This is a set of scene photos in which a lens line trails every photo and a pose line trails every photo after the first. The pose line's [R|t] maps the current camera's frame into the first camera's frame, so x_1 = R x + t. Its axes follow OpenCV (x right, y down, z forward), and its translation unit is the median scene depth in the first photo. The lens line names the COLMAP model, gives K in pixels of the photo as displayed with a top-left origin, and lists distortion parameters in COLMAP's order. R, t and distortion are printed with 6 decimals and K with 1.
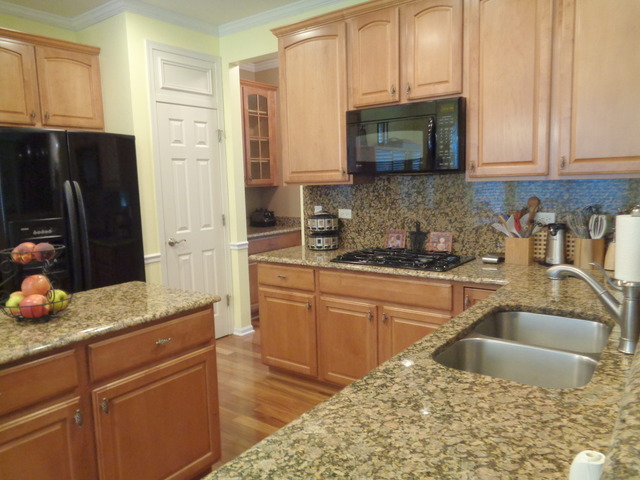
lens RADIAL K [[484.9, 0, 320.0], [0, 484.9, 240.0], [0, 0, 1]] dist [0.005630, -0.000270]
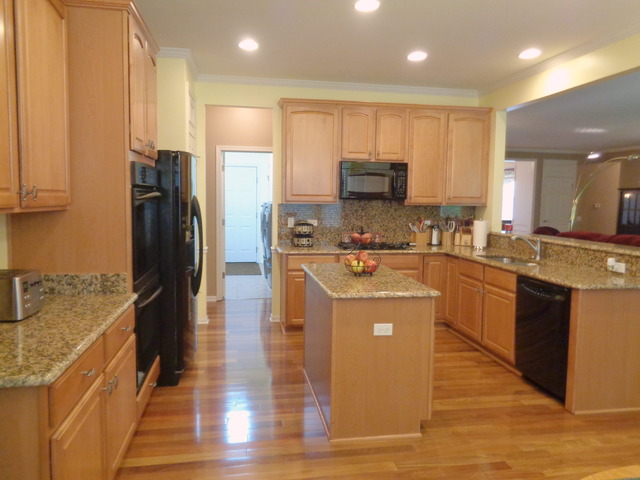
lens RADIAL K [[484.9, 0, 320.0], [0, 484.9, 240.0], [0, 0, 1]] dist [0.005630, -0.000270]
pose [[0.686453, -0.025426, 0.726730, -1.546867], [0.057228, 0.998178, -0.019133, 0.046878], [-0.724919, 0.054723, 0.686657, -0.115544]]
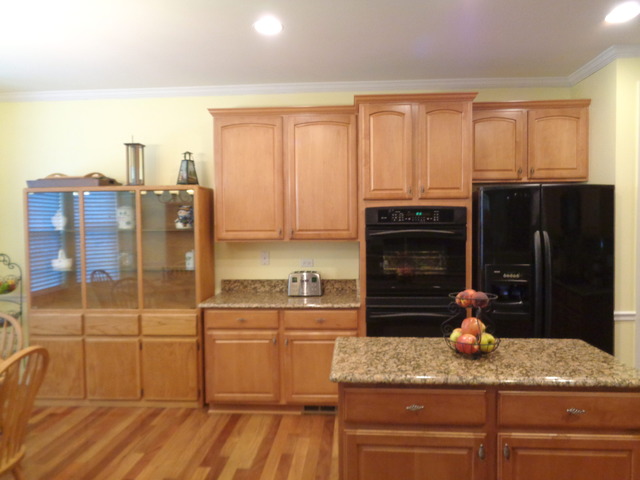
lens RADIAL K [[484.9, 0, 320.0], [0, 484.9, 240.0], [0, 0, 1]] dist [0.005630, -0.000270]
pose [[0.540836, 0.057424, -0.839166, 0.167939], [-0.112168, 0.993680, -0.004294, -0.059048], [0.833615, 0.096450, 0.543859, 0.018692]]
